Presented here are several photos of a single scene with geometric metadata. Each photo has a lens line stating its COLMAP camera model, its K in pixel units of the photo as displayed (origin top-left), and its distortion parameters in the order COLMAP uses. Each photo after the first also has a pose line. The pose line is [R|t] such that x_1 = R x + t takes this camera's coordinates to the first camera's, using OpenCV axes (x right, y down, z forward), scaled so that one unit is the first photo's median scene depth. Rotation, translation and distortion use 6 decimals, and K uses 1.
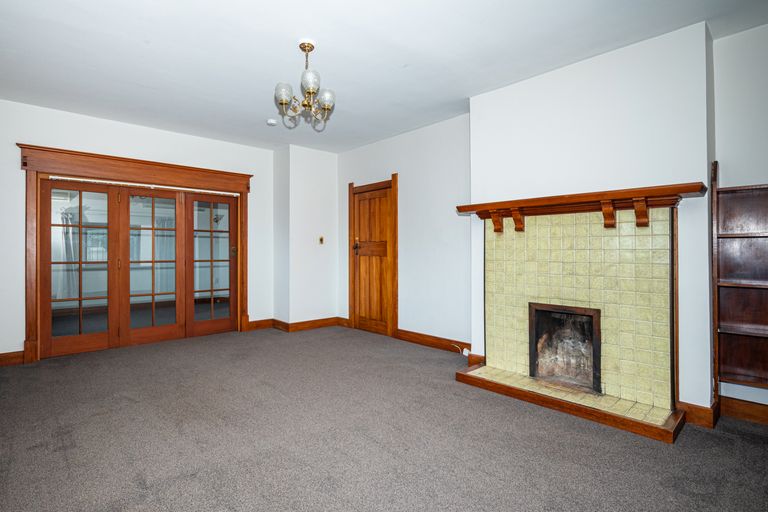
lens RADIAL K [[389.2, 0, 387.1], [0, 389.2, 252.5], [0, 0, 1]] dist [-0.024756, 0.000262]
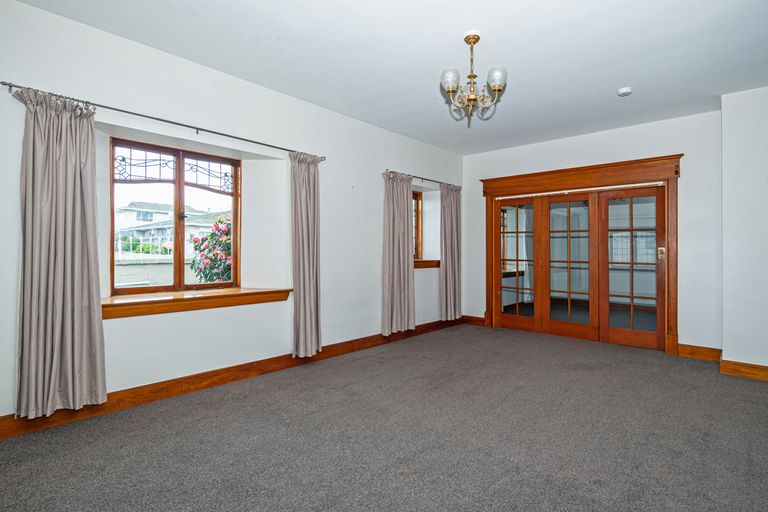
lens RADIAL K [[389.2, 0, 387.0], [0, 389.2, 251.4], [0, 0, 1]] dist [-0.024756, 0.000262]
pose [[0.054346, 0.000403, -0.998522, 0.412350], [-0.012140, 0.999926, -0.000257, 0.001778], [0.998448, 0.012136, 0.054347, 0.406840]]
